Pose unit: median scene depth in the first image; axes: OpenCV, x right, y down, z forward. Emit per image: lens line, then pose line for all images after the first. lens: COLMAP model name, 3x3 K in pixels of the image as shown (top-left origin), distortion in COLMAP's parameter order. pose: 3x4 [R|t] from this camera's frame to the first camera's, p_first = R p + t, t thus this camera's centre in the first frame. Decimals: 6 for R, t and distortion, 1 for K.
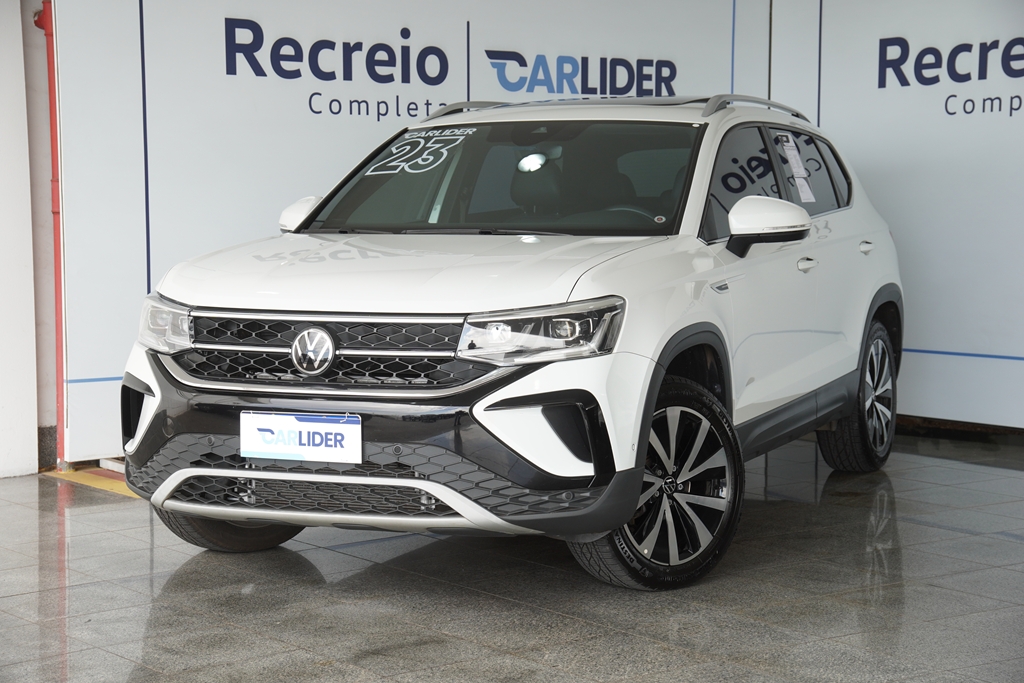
lens RADIAL K [[1894.0, 0, 512.0], [0, 1894.0, 341.5], [0, 0, 1]] dist [0.267315, 1.610654]
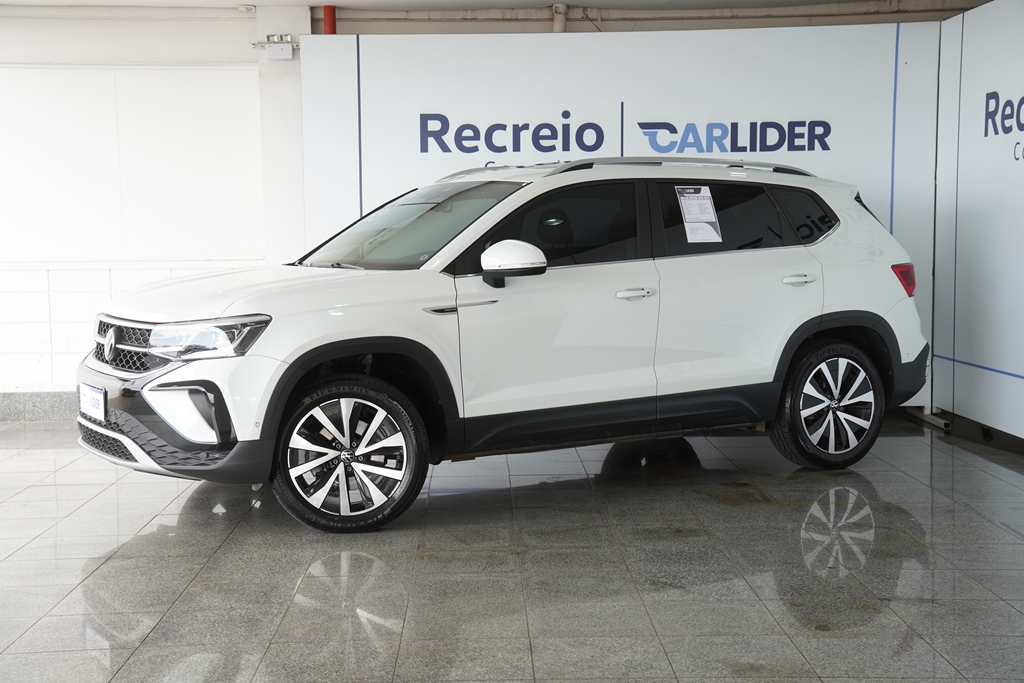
lens RADIAL K [[1395.3, 0, 512.0], [0, 1395.3, 341.5], [0, 0, 1]] dist [0.098260, 0.502682]
pose [[0.808372, 0.043067, -0.587094, 0.528649], [-0.037639, 0.999061, 0.021461, -0.021805], [0.587467, 0.004749, 0.809234, 0.186574]]
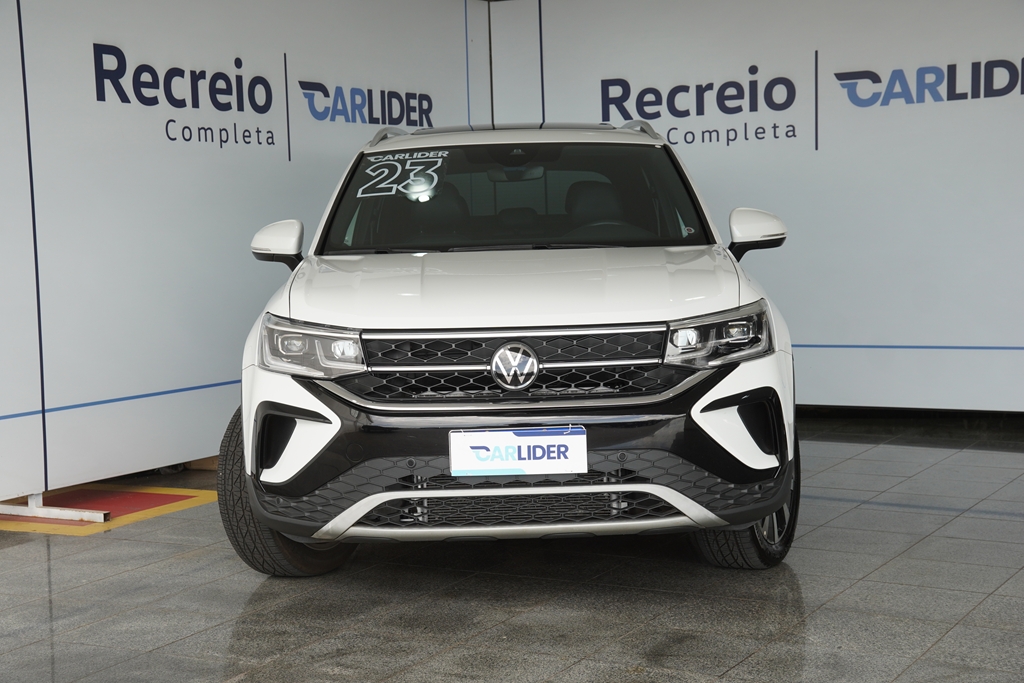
lens RADIAL K [[1619.5, 0, 512.0], [0, 1619.5, 341.5], [0, 0, 1]] dist [0.248994, 0.133883]
pose [[0.918080, -0.053588, 0.392755, -0.291706], [0.055407, 0.998441, 0.006712, -0.009238], [-0.392503, 0.015600, 0.919619, 0.134725]]
